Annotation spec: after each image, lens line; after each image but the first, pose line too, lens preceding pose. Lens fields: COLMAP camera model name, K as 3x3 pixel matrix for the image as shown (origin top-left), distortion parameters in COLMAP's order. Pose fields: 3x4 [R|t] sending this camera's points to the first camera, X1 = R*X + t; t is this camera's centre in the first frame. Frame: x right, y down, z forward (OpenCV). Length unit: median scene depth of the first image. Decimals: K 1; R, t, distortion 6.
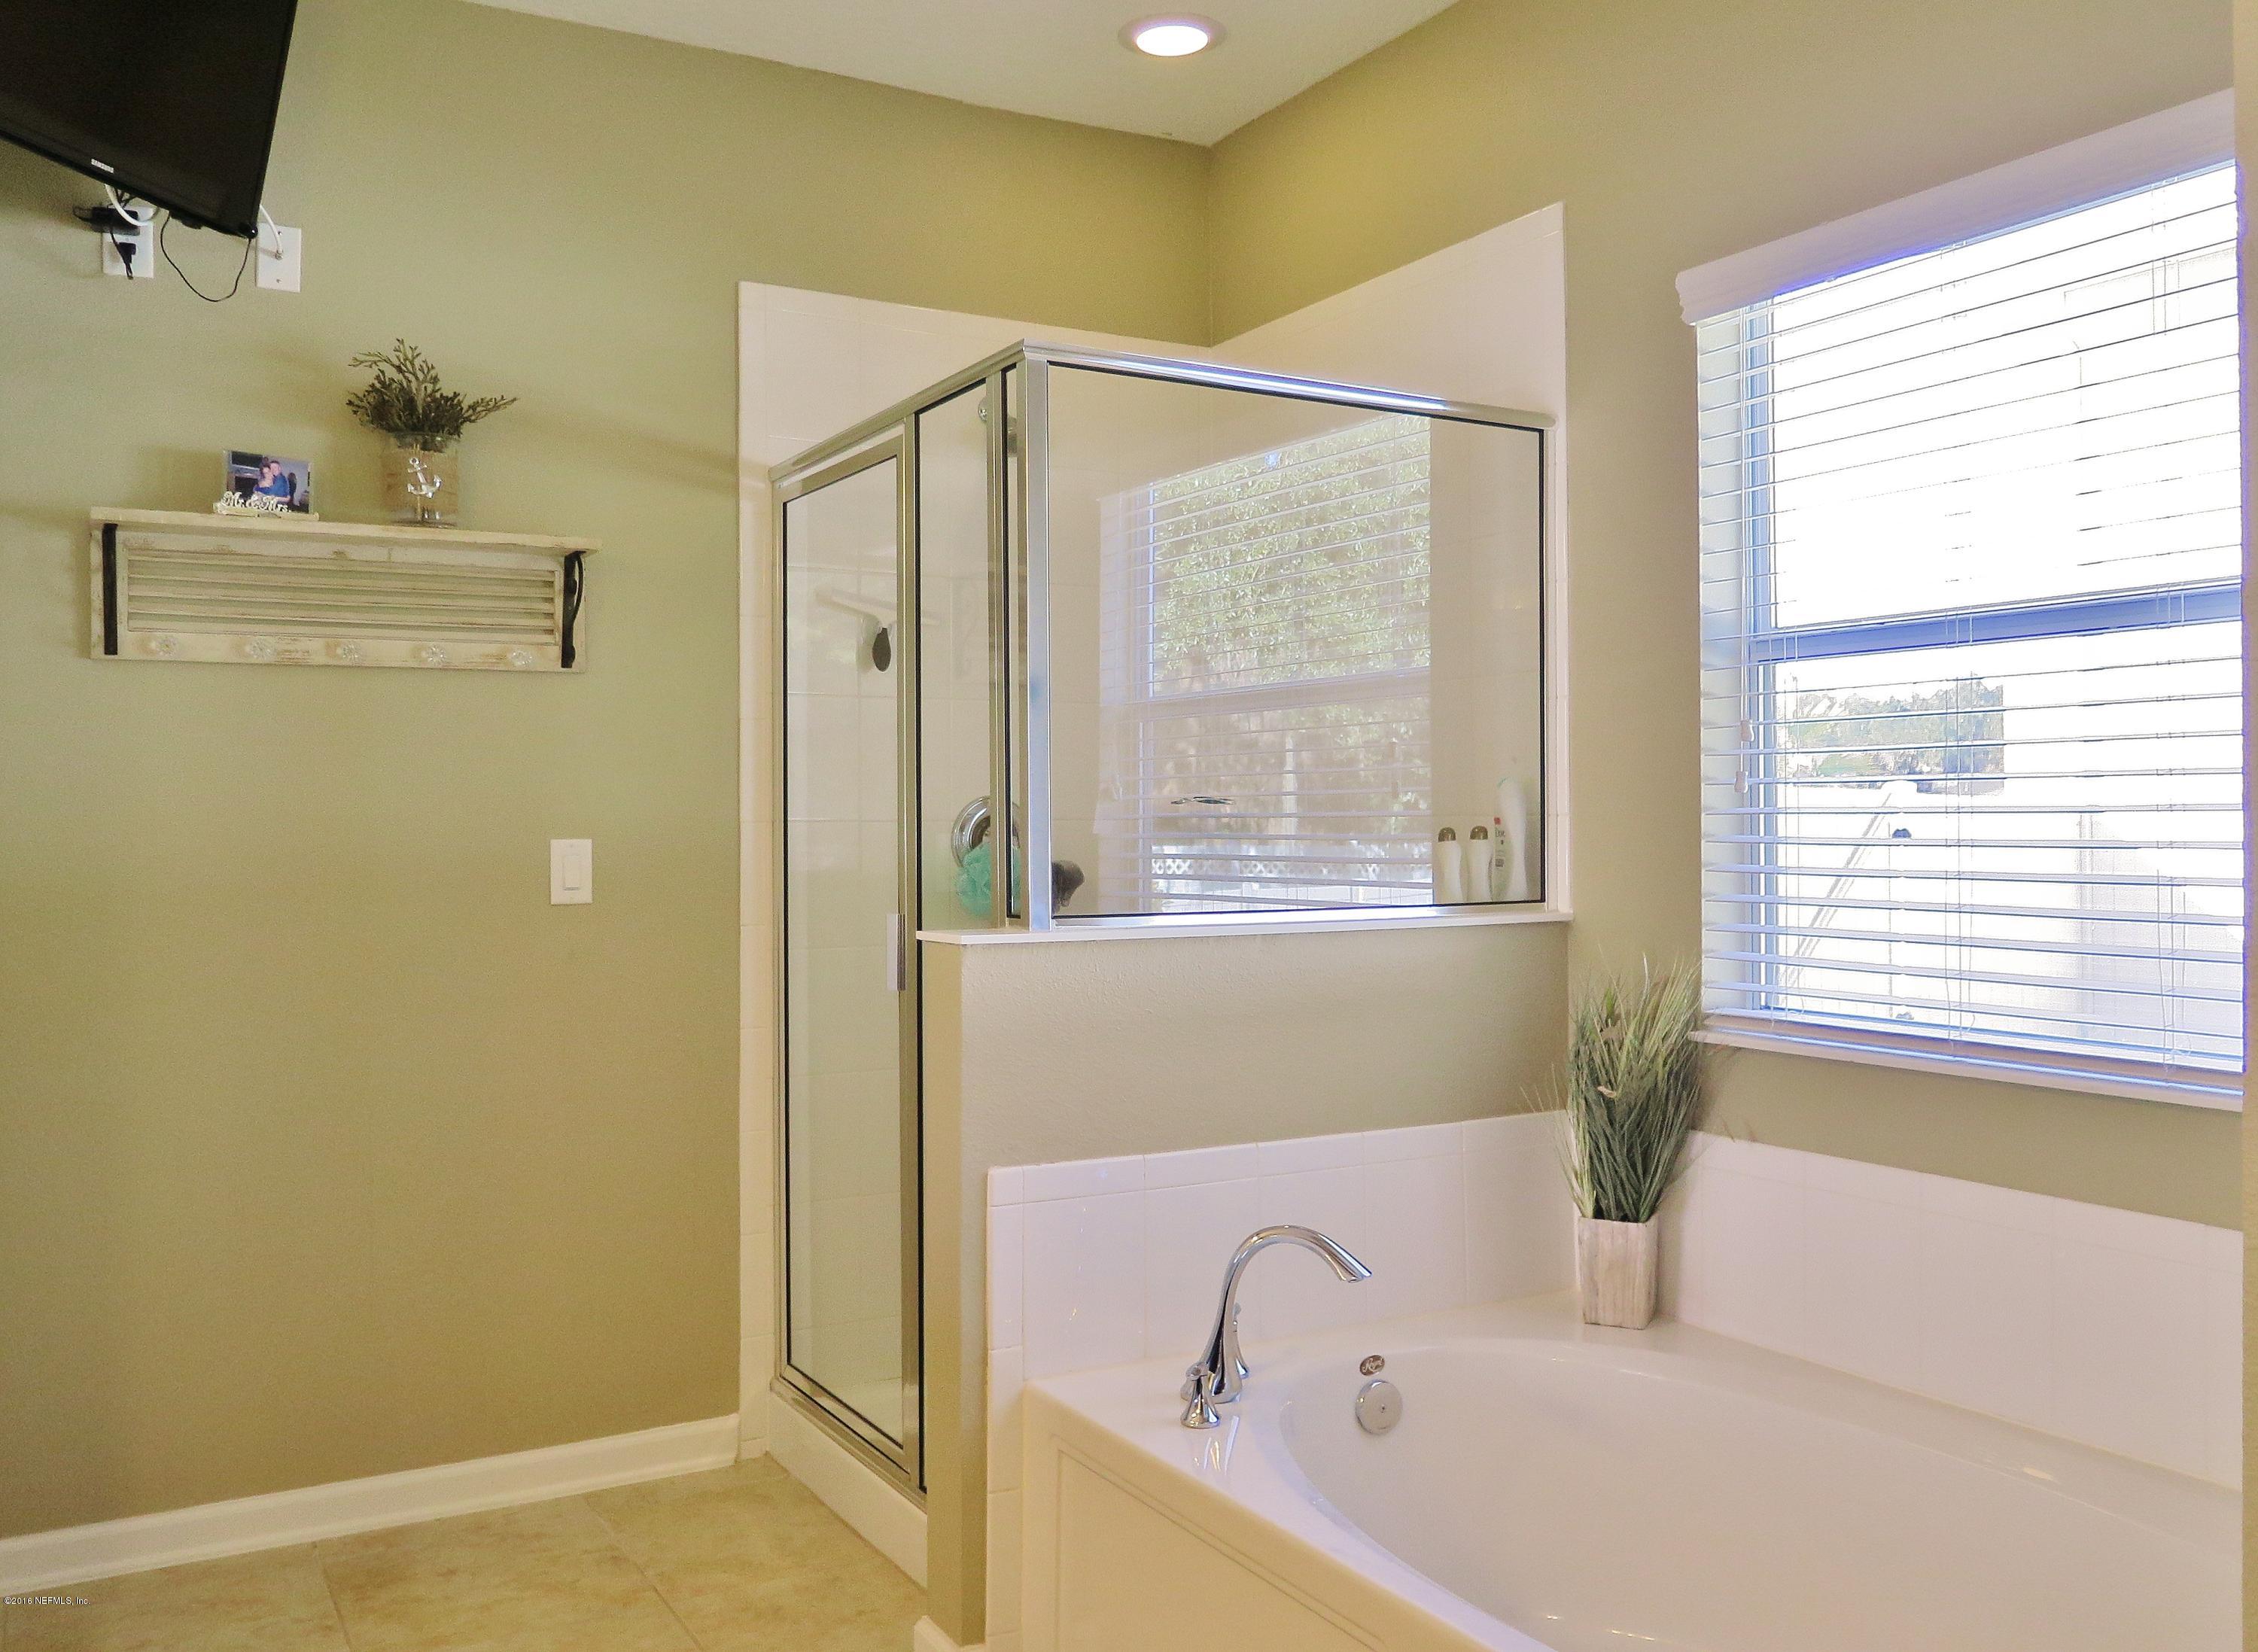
lens RADIAL K [[1900.4, 0, 1129.6], [0, 1900.4, 810.3], [0, 0, 1]] dist [-0.021147, 0.005765]
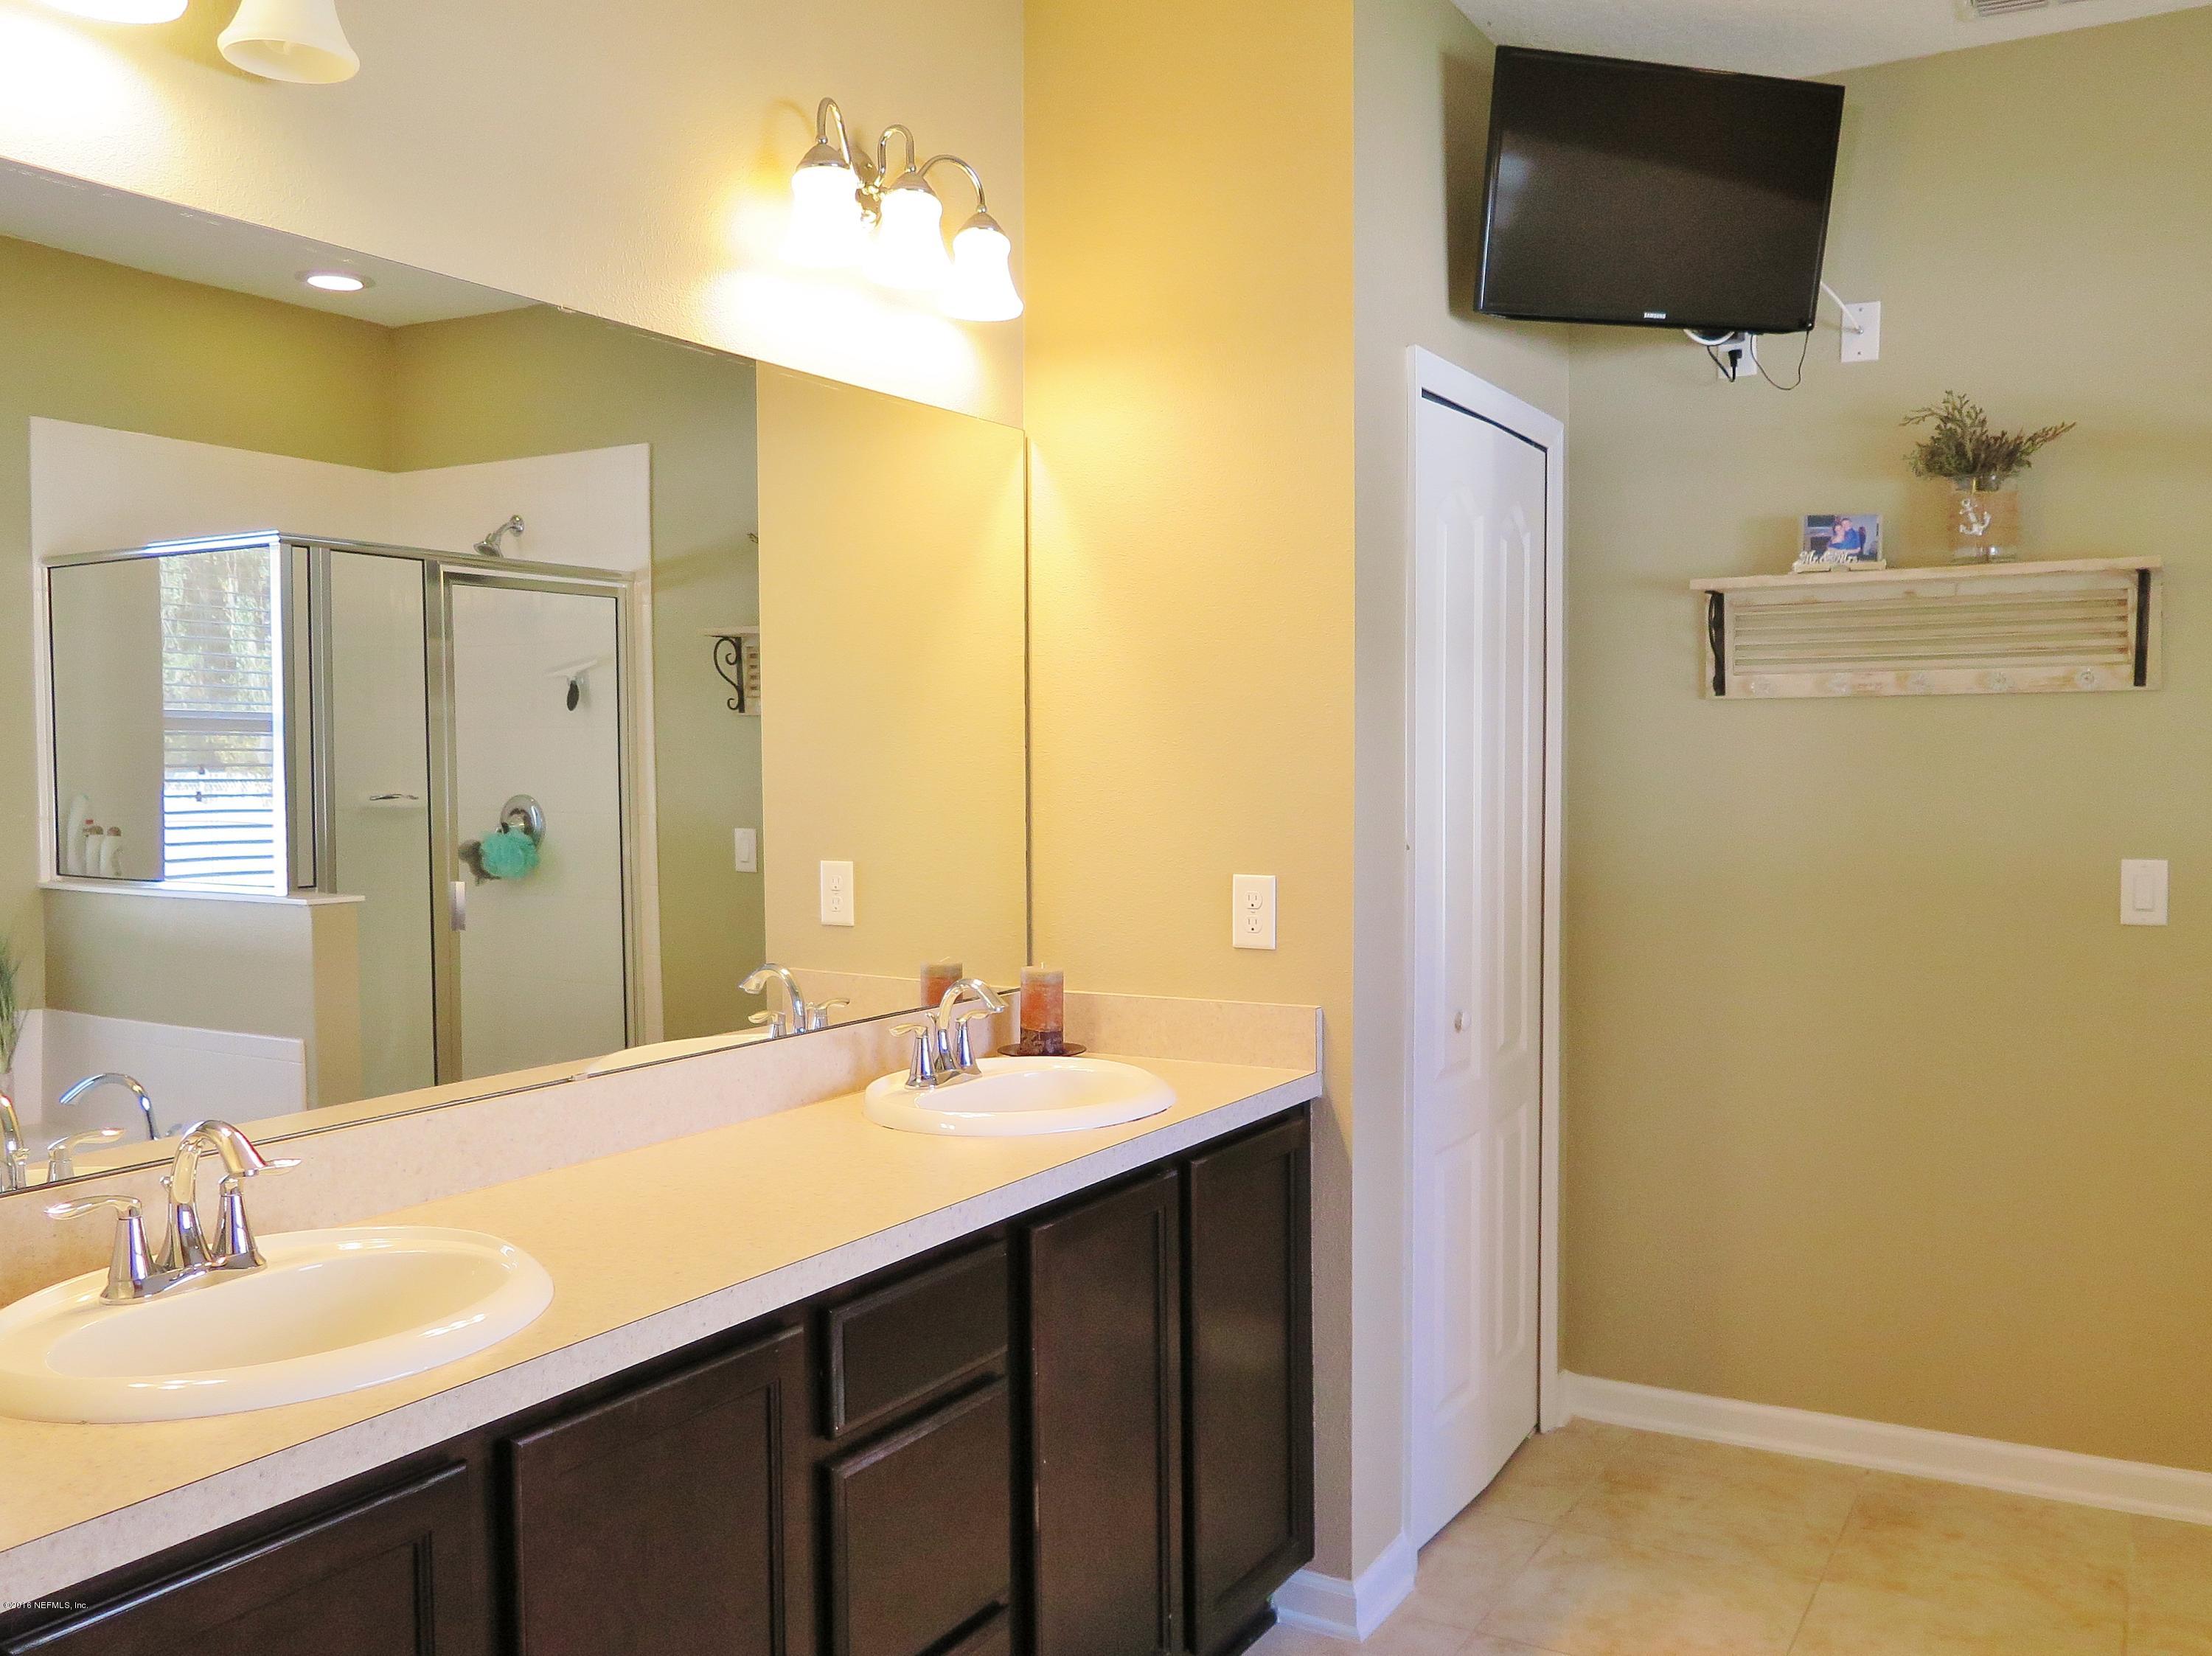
lens RADIAL K [[1860.8, 0, 1103.3], [0, 1860.8, 831.1], [0, 0, 1]] dist [-0.015826, -0.003025]
pose [[0.495260, 0.038505, -0.867891, 0.292821], [0.006439, 0.998827, 0.047988, -0.053088], [0.868721, -0.029355, 0.494431, 0.058920]]
